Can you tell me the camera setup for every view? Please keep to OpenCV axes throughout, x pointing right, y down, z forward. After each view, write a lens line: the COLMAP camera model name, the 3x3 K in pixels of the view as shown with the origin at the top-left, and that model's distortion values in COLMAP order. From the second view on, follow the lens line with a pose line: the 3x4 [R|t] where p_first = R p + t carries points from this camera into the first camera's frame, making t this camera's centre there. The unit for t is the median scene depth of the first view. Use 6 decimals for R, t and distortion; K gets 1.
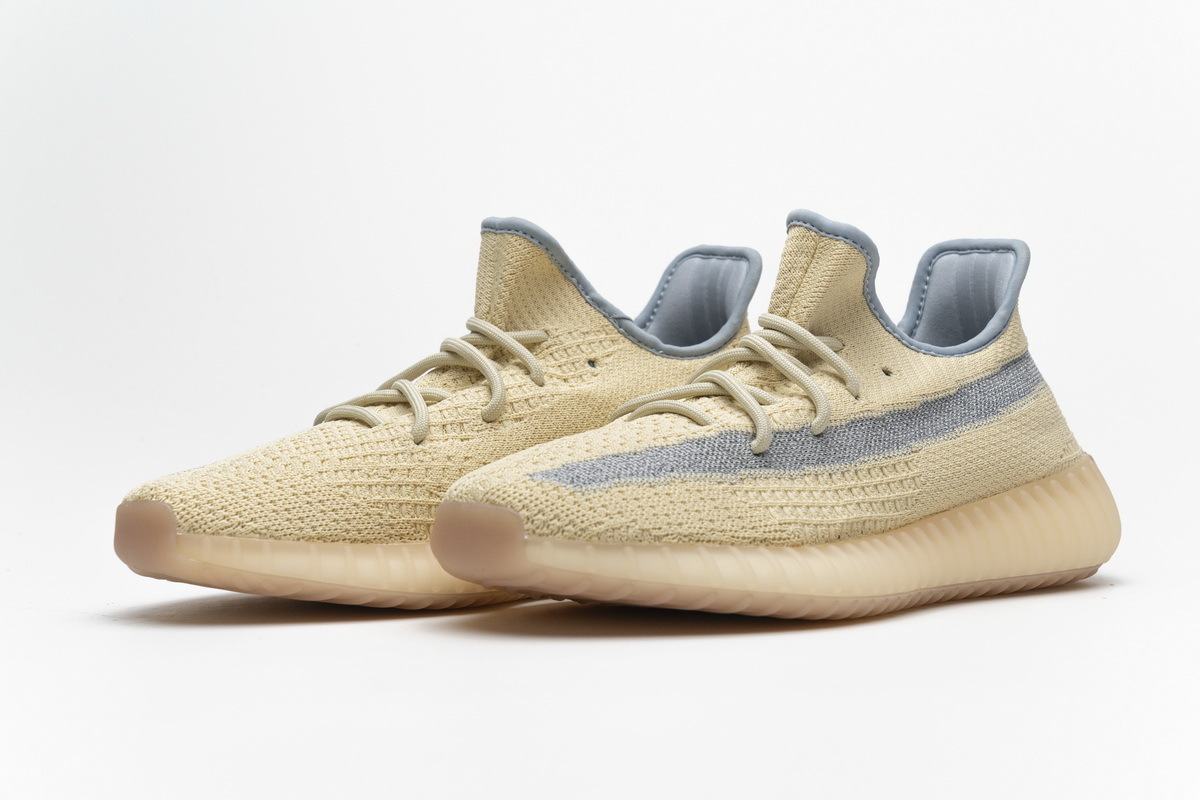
lens RADIAL K [[2344.3, 0, 600.0], [0, 2344.3, 400.0], [0, 0, 1]] dist [0.003118, 0.242921]
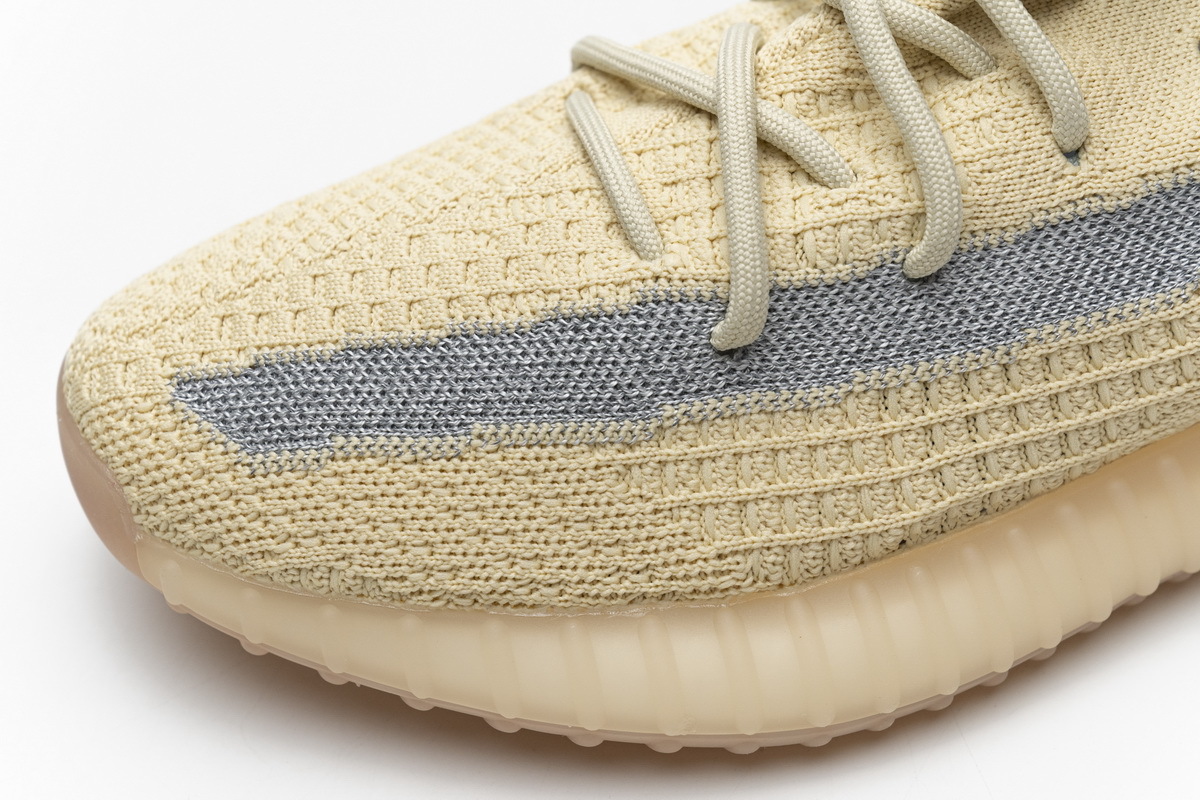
lens RADIAL K [[2344.3, 0, 600.0], [0, 2344.3, 400.0], [0, 0, 1]] dist [0.003118, 0.242921]
pose [[0.894970, 0.248155, -0.370740, 0.209377], [0.050393, 0.769469, 0.636693, -0.246693], [0.443271, -0.588504, 0.676146, 0.701701]]
